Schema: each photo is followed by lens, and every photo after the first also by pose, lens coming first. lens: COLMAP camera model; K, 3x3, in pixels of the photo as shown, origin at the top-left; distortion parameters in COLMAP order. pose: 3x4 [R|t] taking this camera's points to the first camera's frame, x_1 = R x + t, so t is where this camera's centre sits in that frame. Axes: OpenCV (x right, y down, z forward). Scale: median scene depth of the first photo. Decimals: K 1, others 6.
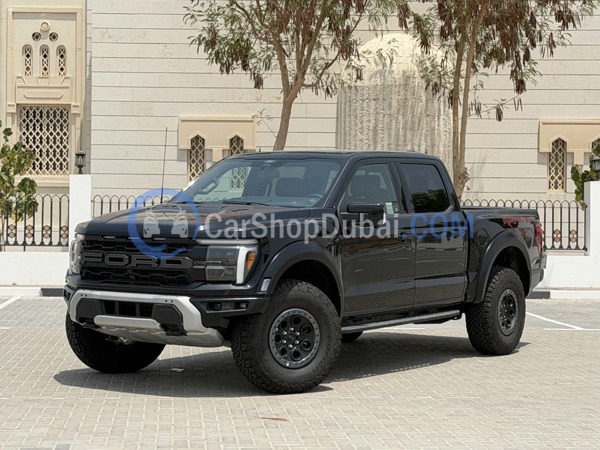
lens RADIAL K [[1304.3, 0, 300.6], [0, 1304.3, 224.4], [0, 0, 1]] dist [0.067950, 0.000000]
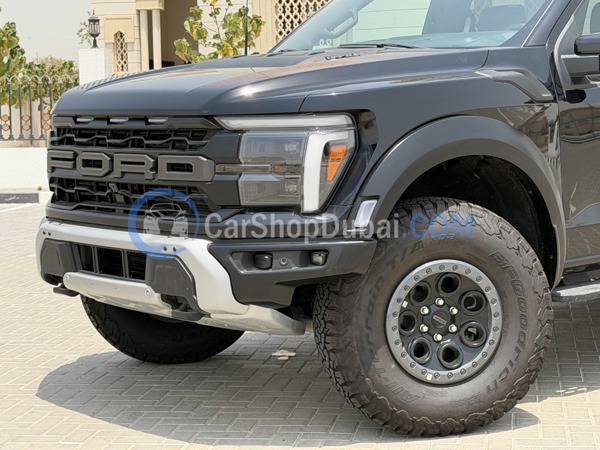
lens RADIAL K [[1304.3, 0, 299.2], [0, 1304.3, 227.7], [0, 0, 1]] dist [0.067950, 0.000000]
pose [[0.963258, -0.007253, -0.268479, 0.072184], [0.031431, 0.995811, 0.085869, 0.010651], [0.266731, -0.091152, 0.959451, 0.532990]]
